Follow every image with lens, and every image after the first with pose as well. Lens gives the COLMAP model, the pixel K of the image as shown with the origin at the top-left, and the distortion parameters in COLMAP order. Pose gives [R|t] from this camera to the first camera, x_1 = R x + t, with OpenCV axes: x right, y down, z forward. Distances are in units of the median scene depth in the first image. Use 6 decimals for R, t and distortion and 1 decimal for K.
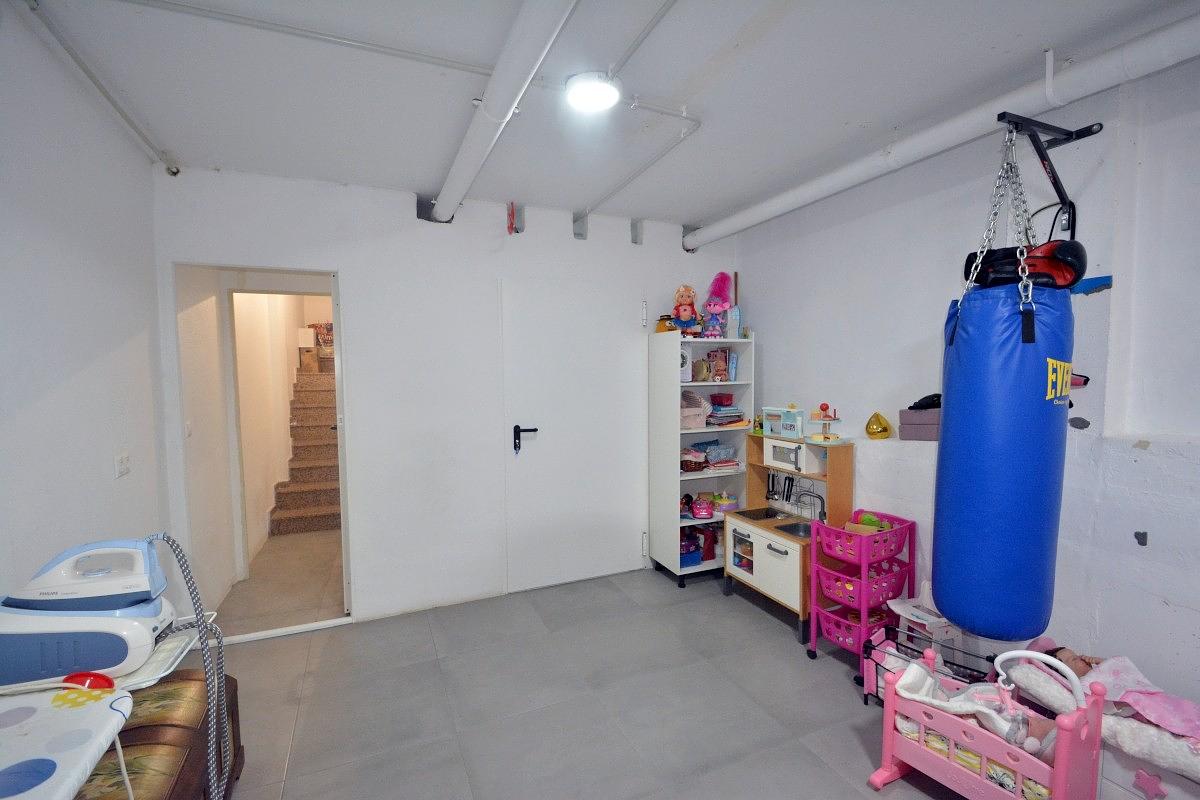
lens RADIAL K [[526.4, 0, 600.0], [0, 526.4, 400.0], [0, 0, 1]] dist [0.001880, -0.011781]
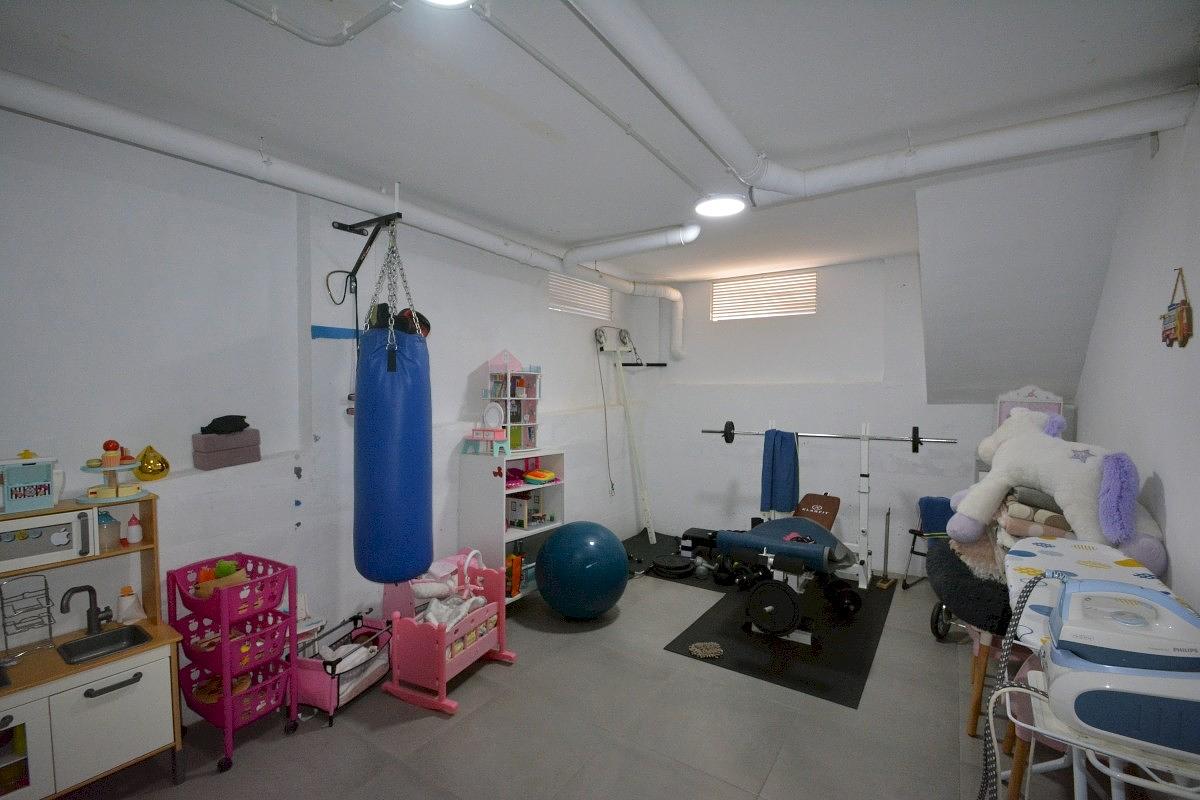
lens RADIAL K [[526.4, 0, 600.0], [0, 526.4, 400.0], [0, 0, 1]] dist [0.001880, -0.011781]
pose [[-0.537755, -0.013840, 0.842988, -0.474081], [0.048716, 0.997685, 0.047456, -0.046413], [-0.841693, 0.066586, -0.535835, 0.843098]]
